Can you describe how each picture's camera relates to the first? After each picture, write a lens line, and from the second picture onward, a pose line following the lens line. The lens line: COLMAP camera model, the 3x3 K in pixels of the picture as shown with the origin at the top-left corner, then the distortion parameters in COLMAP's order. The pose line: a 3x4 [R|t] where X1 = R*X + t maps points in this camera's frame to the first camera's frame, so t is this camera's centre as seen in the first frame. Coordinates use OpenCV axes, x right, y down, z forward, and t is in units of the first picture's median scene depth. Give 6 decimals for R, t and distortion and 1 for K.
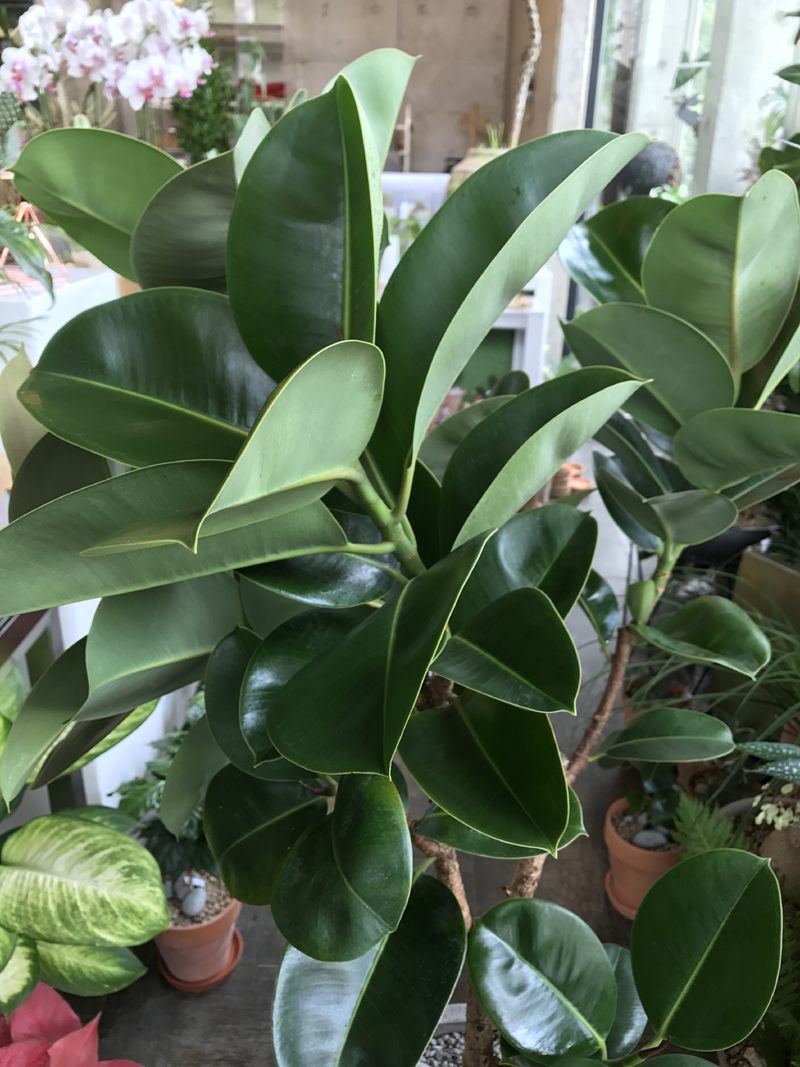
lens RADIAL K [[886.1, 0, 400.0], [0, 886.1, 533.5], [0, 0, 1]] dist [0.040058, -0.058424]
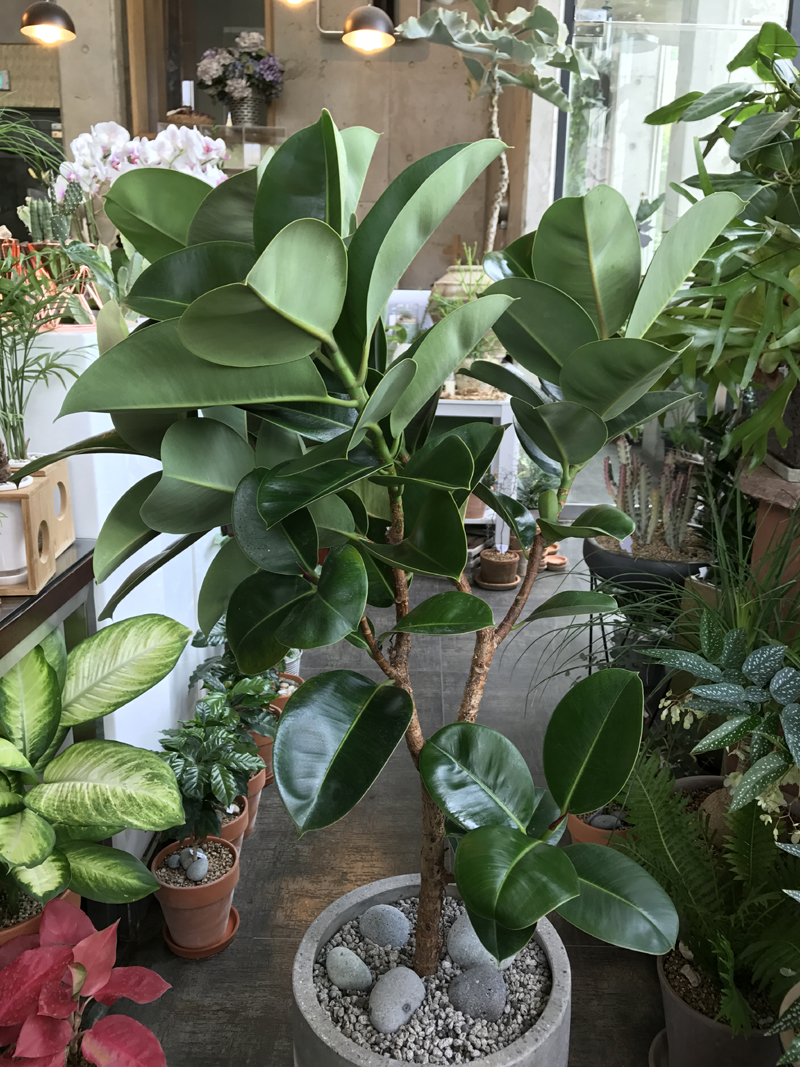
lens RADIAL K [[886.1, 0, 400.0], [0, 886.1, 533.5], [0, 0, 1]] dist [0.040058, -0.058424]
pose [[0.999979, -0.004817, 0.004341, 0.028686], [0.005388, 0.989711, -0.142977, 0.222630], [-0.003608, 0.142998, 0.989716, -0.239752]]
